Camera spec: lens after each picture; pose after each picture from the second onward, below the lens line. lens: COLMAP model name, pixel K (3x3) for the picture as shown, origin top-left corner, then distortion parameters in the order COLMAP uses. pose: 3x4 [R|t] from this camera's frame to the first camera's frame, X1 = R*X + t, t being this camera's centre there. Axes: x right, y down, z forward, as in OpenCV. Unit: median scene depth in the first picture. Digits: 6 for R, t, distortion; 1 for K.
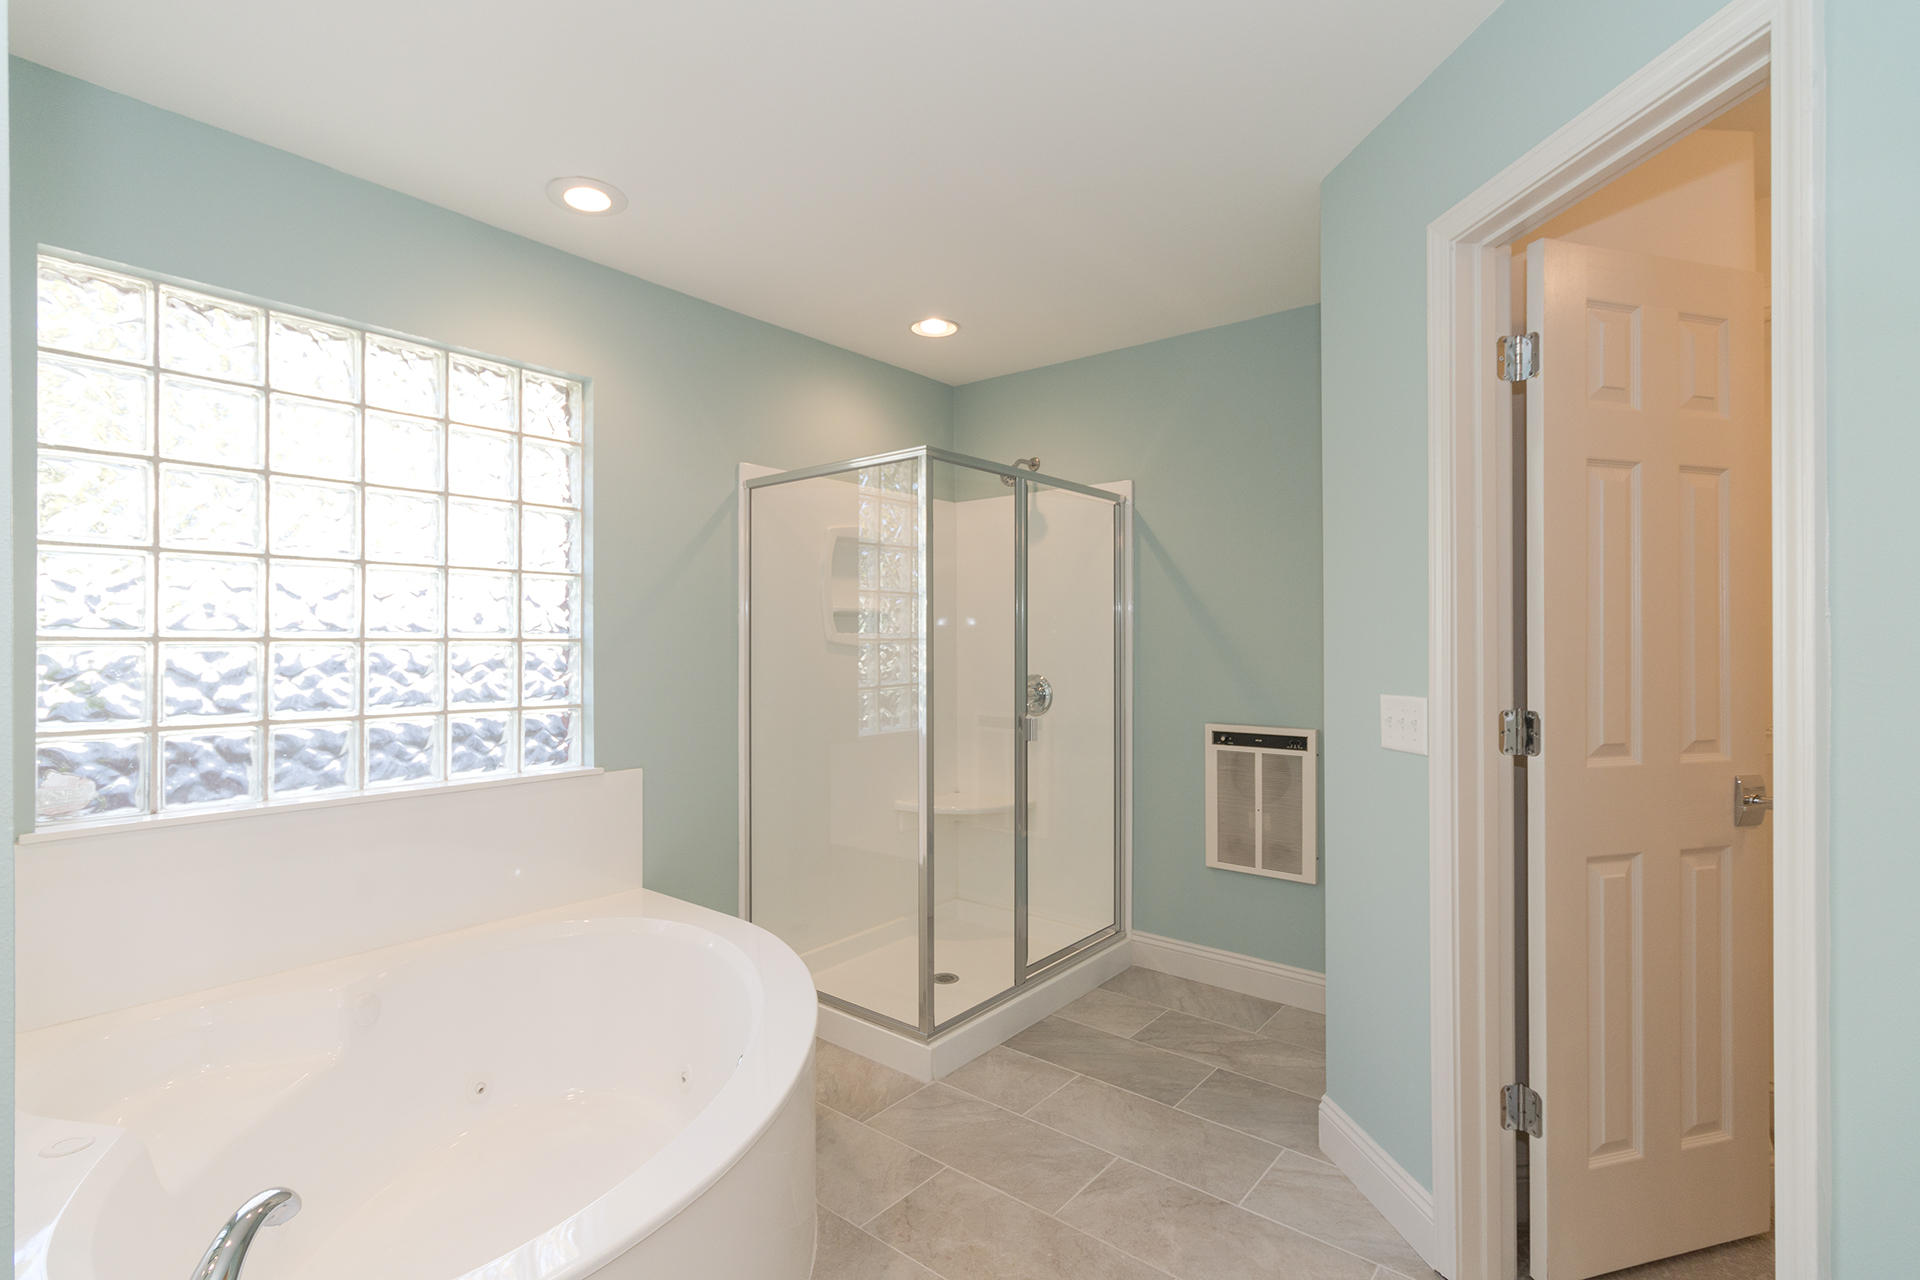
lens RADIAL K [[898.7, 0, 943.6], [0, 898.7, 637.4], [0, 0, 1]] dist [0.002498, 0.000457]
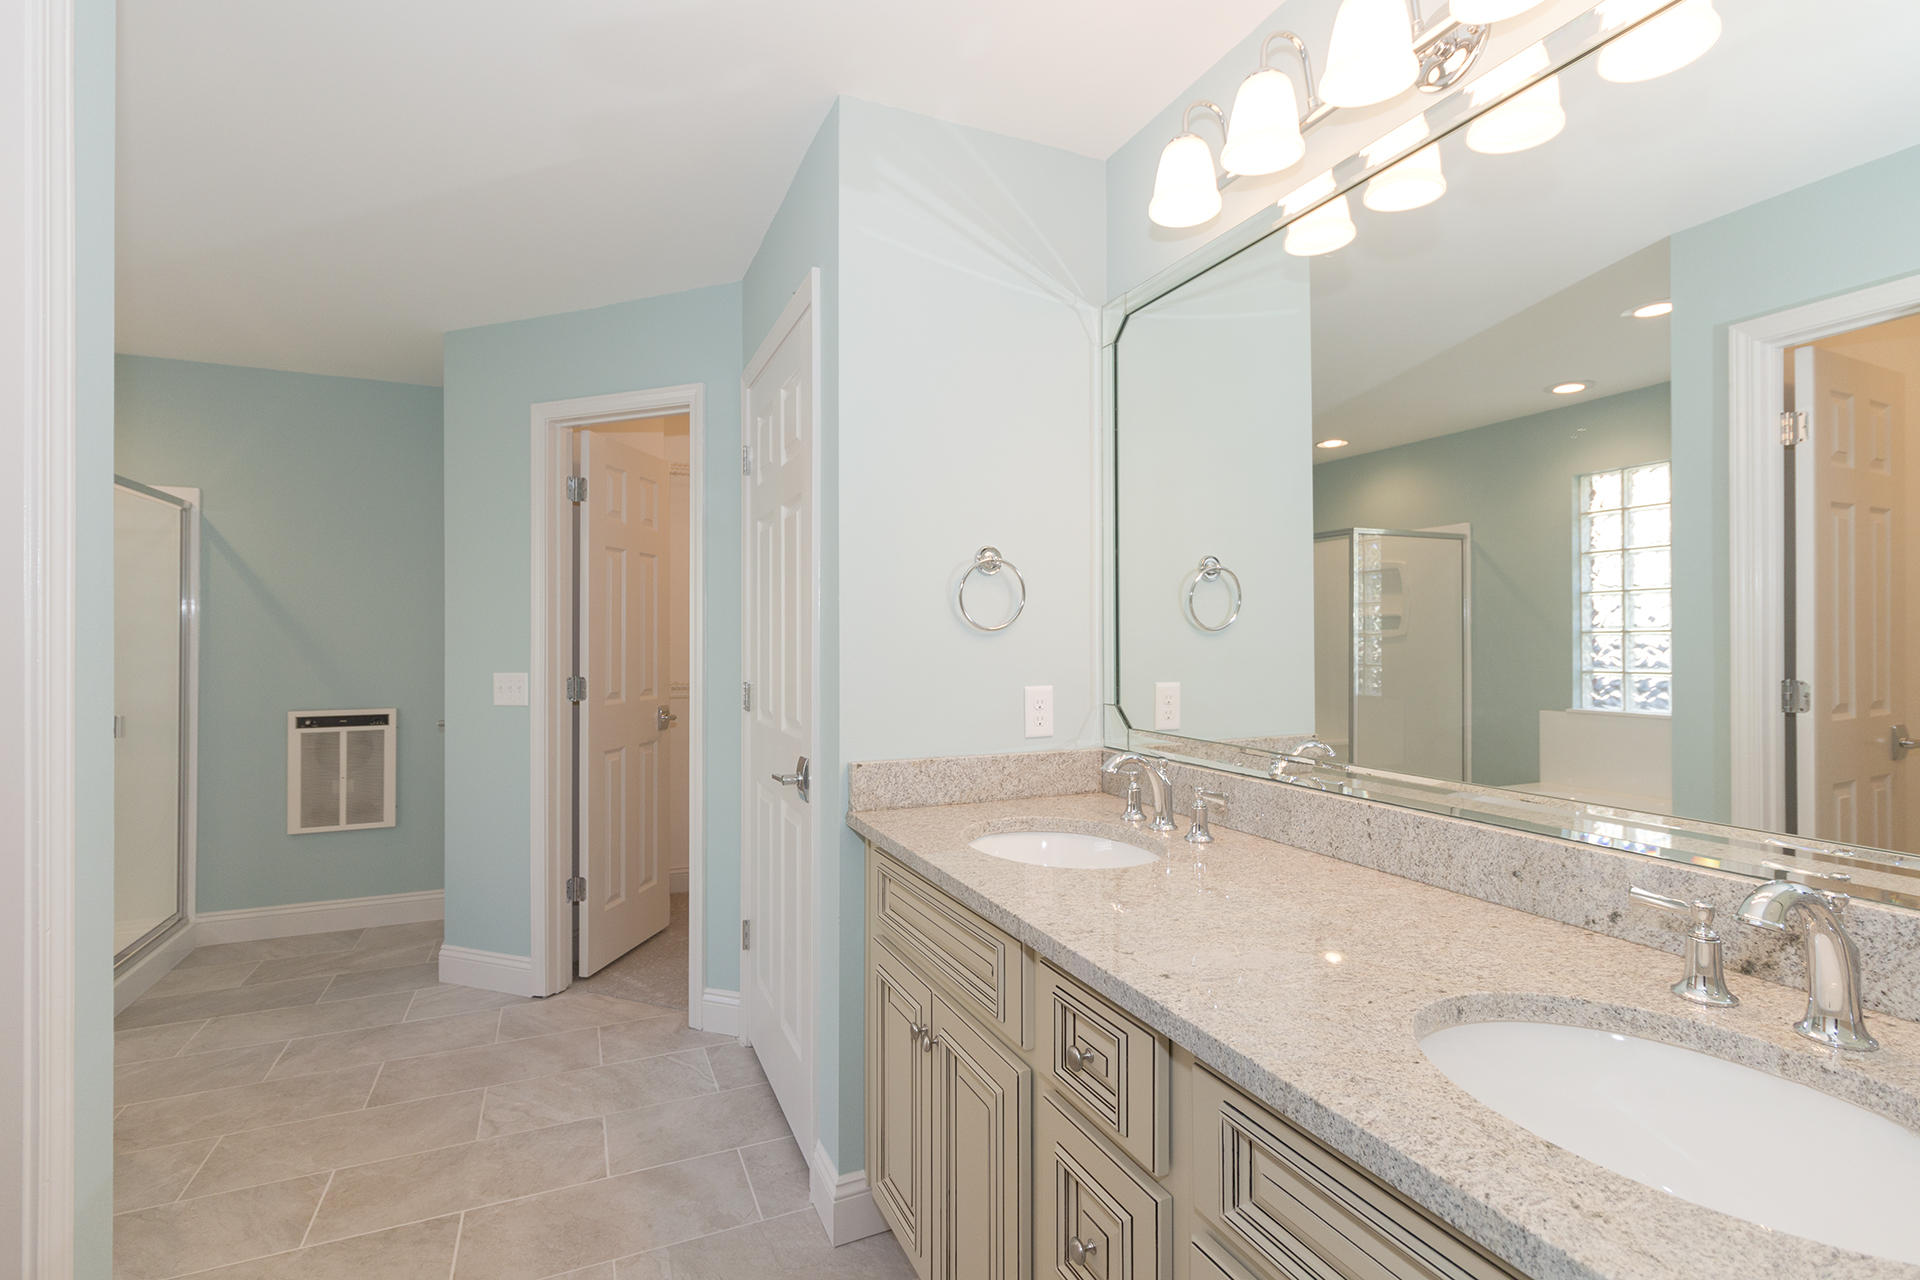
lens RADIAL K [[898.7, 0, 954.1], [0, 898.7, 637.1], [0, 0, 1]] dist [0.002498, 0.000457]
pose [[0.449360, 0.003737, 0.893343, -0.387294], [-0.002291, 0.999993, -0.003031, 0.001272], [-0.893348, -0.000685, 0.449366, -0.311012]]
